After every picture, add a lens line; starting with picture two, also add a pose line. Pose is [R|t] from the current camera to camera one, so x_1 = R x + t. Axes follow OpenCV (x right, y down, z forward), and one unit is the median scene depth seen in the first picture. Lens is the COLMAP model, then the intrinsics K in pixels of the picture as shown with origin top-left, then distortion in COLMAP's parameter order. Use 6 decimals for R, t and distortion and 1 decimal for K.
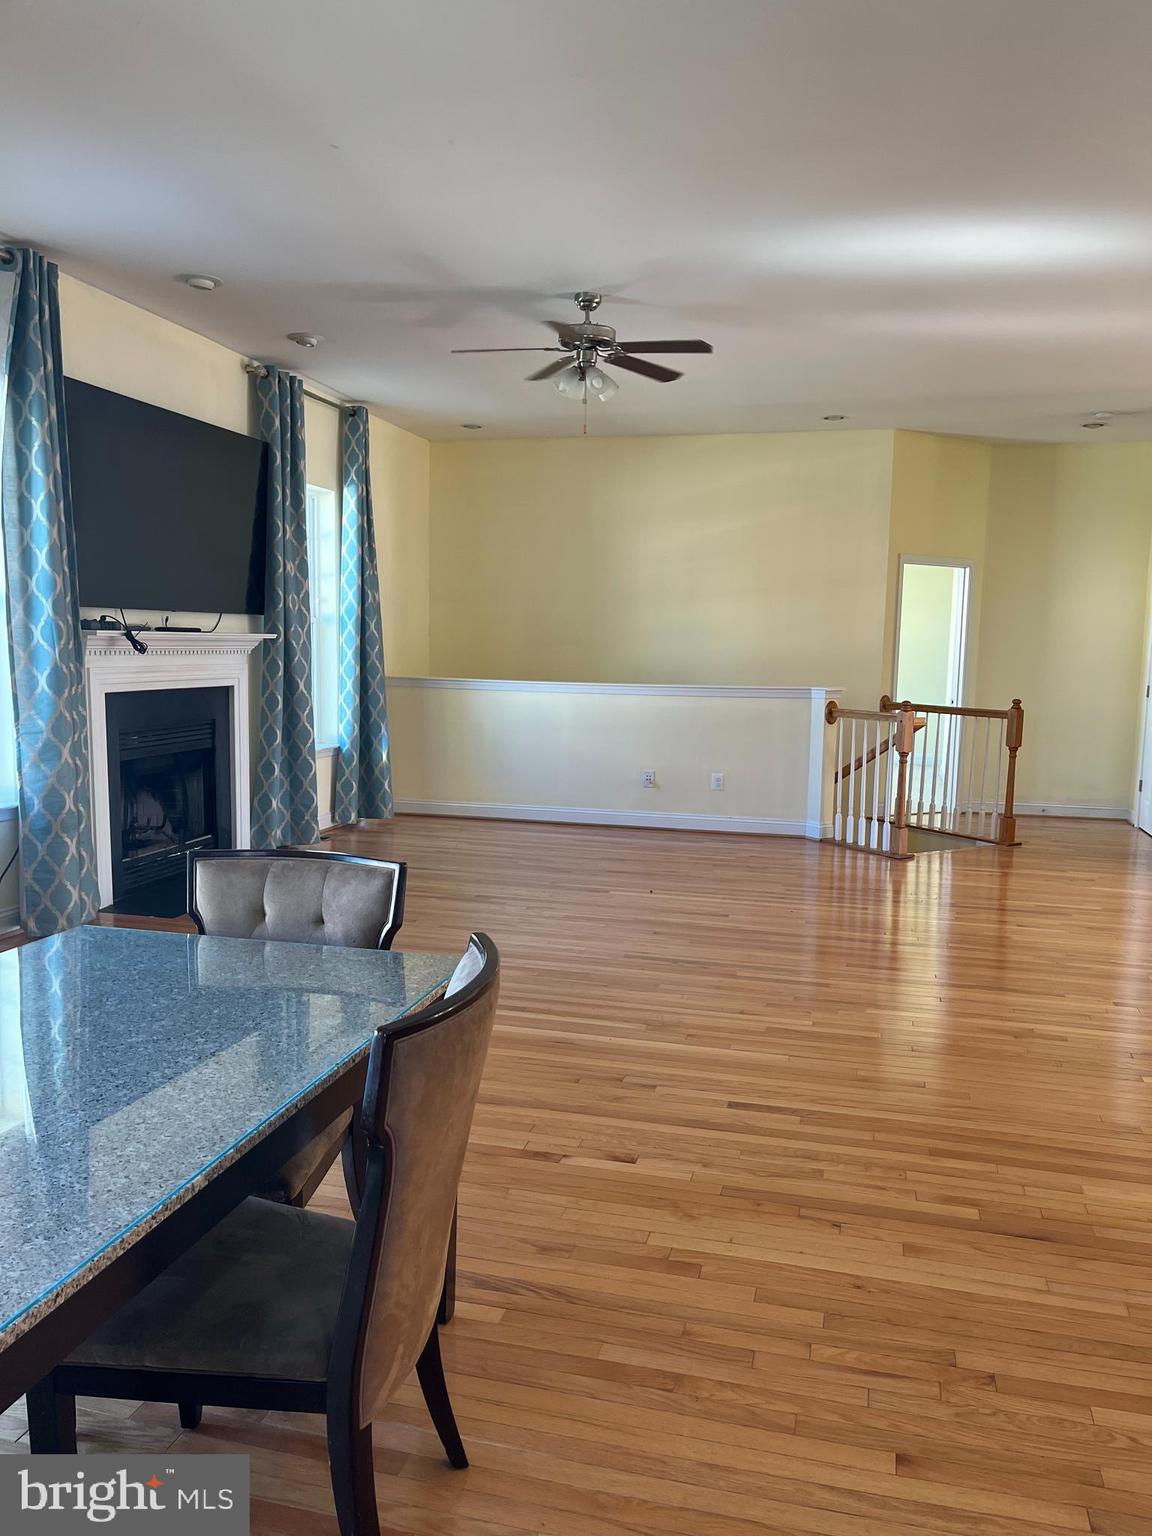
lens RADIAL K [[1179.8, 0, 576.0], [0, 1179.8, 768.0], [0, 0, 1]] dist [0.020576, -0.004093]
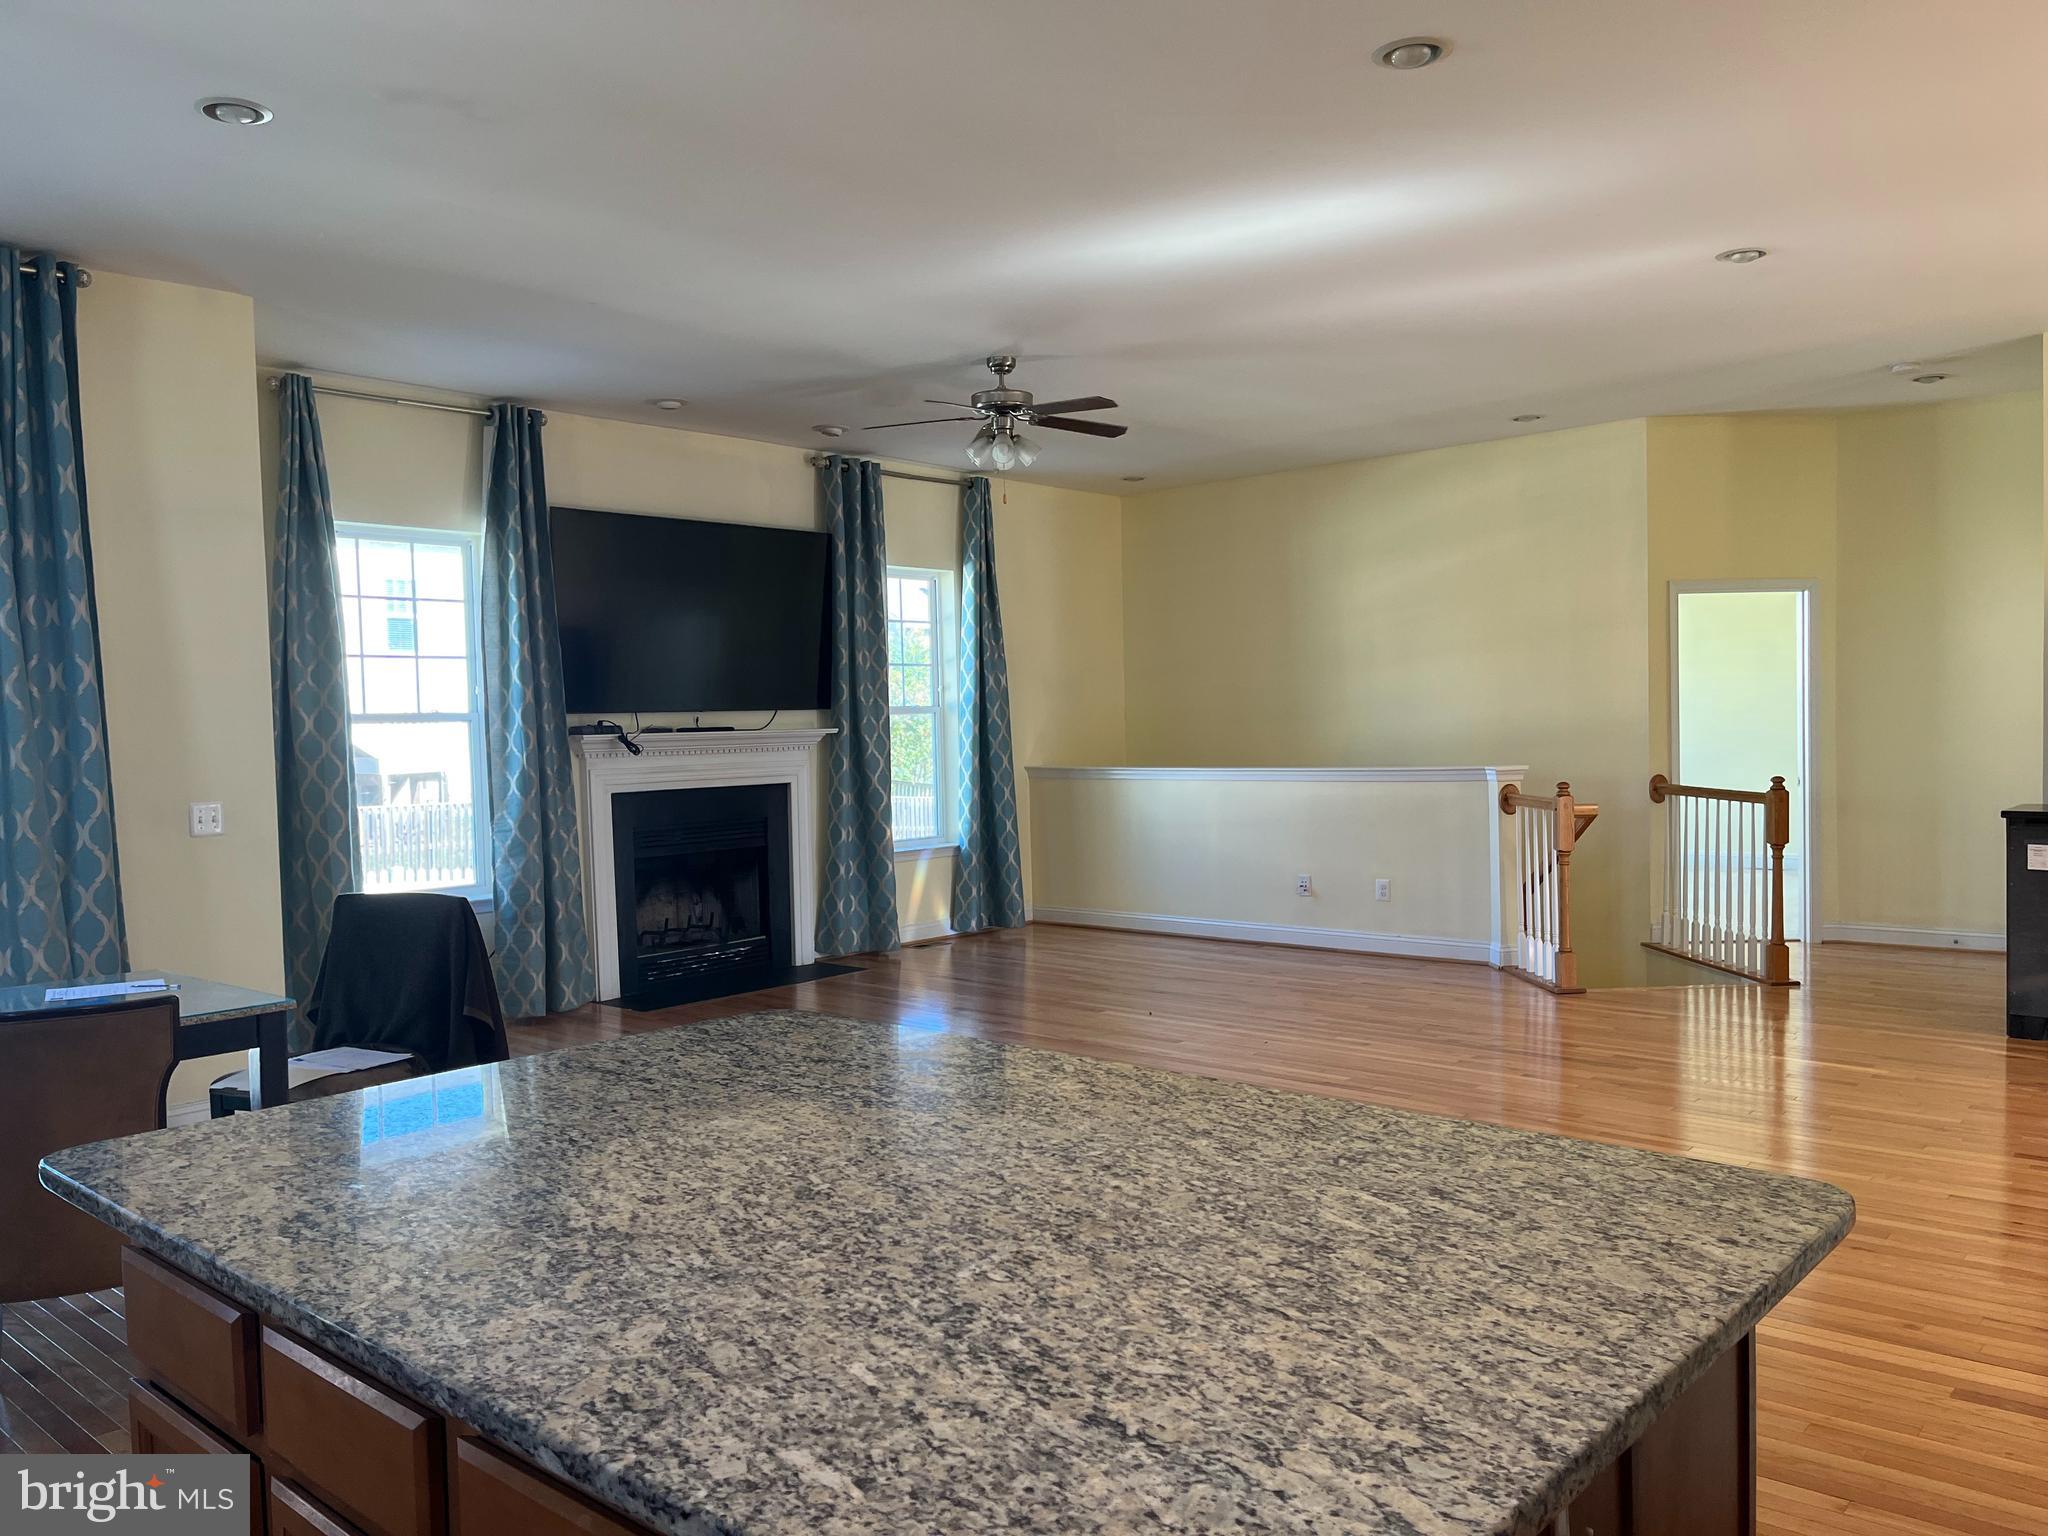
lens RADIAL K [[1552.3, 0, 1011.2], [0, 1552.3, 750.1], [0, 0, 1]] dist [0.081267, -0.111257]
pose [[0.885553, -0.032837, -0.463377, 0.456895], [-0.007578, 0.996345, -0.085089, 0.011081], [0.464477, 0.078863, 0.882067, -0.049141]]
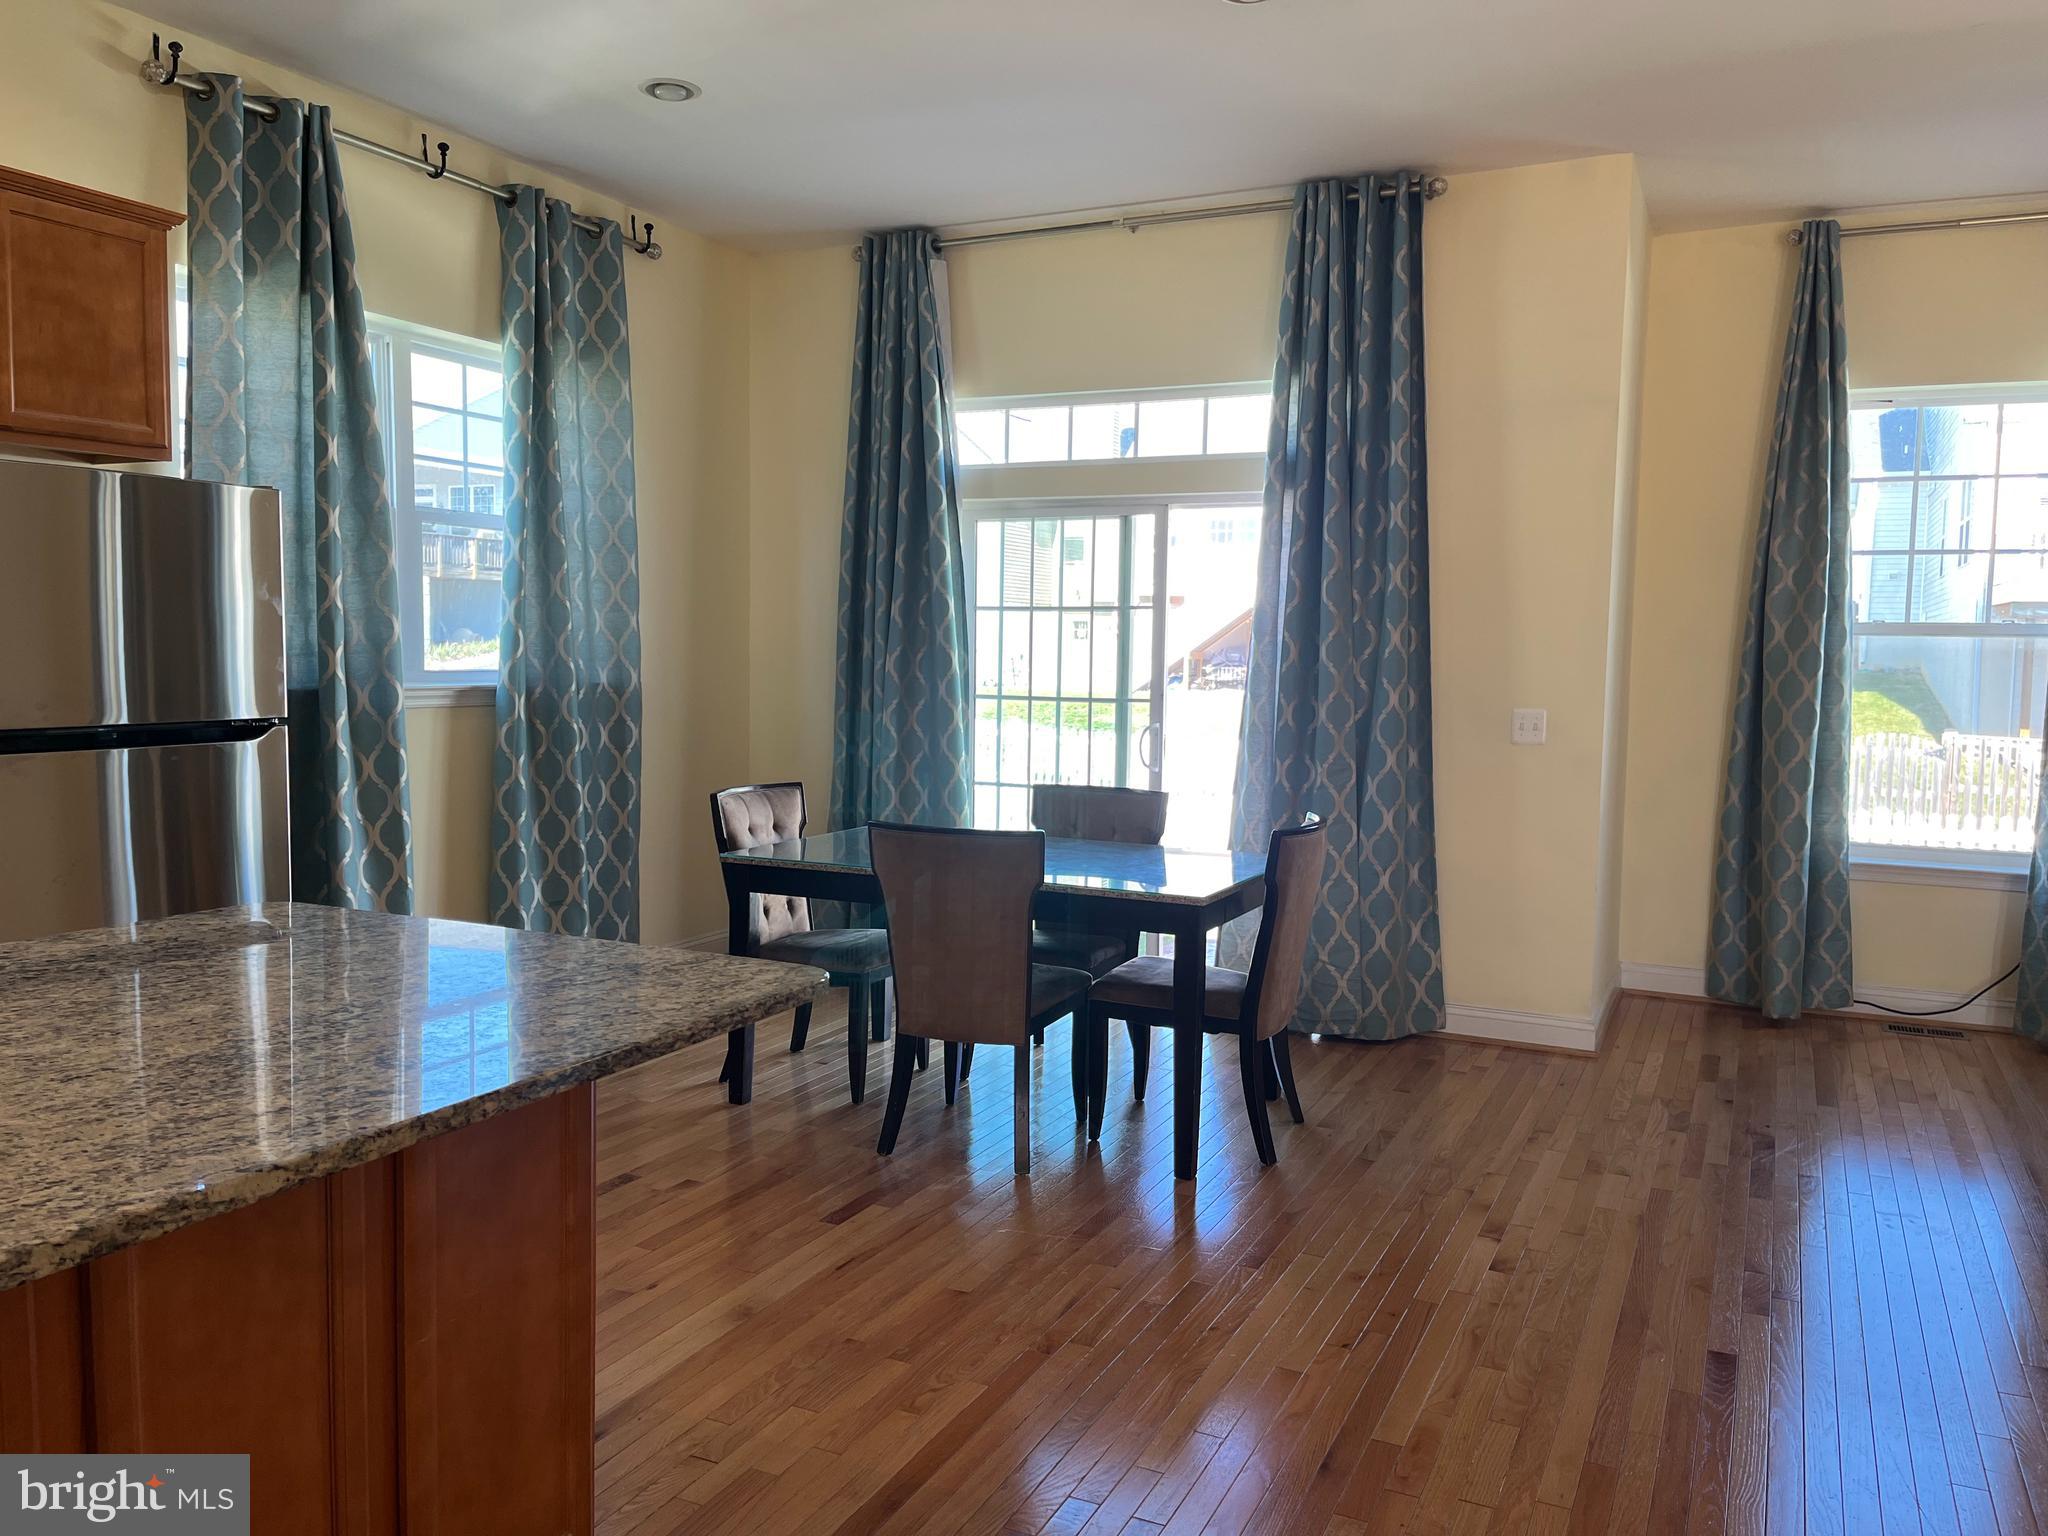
lens RADIAL K [[1552.3, 0, 1011.2], [0, 1552.3, 750.1], [0, 0, 1]] dist [0.081267, -0.111257]
pose [[-0.202008, 0.049863, -0.978114, 0.529268], [-0.125409, 0.989165, 0.076327, -0.034163], [0.971321, 0.138083, -0.193566, 0.368482]]
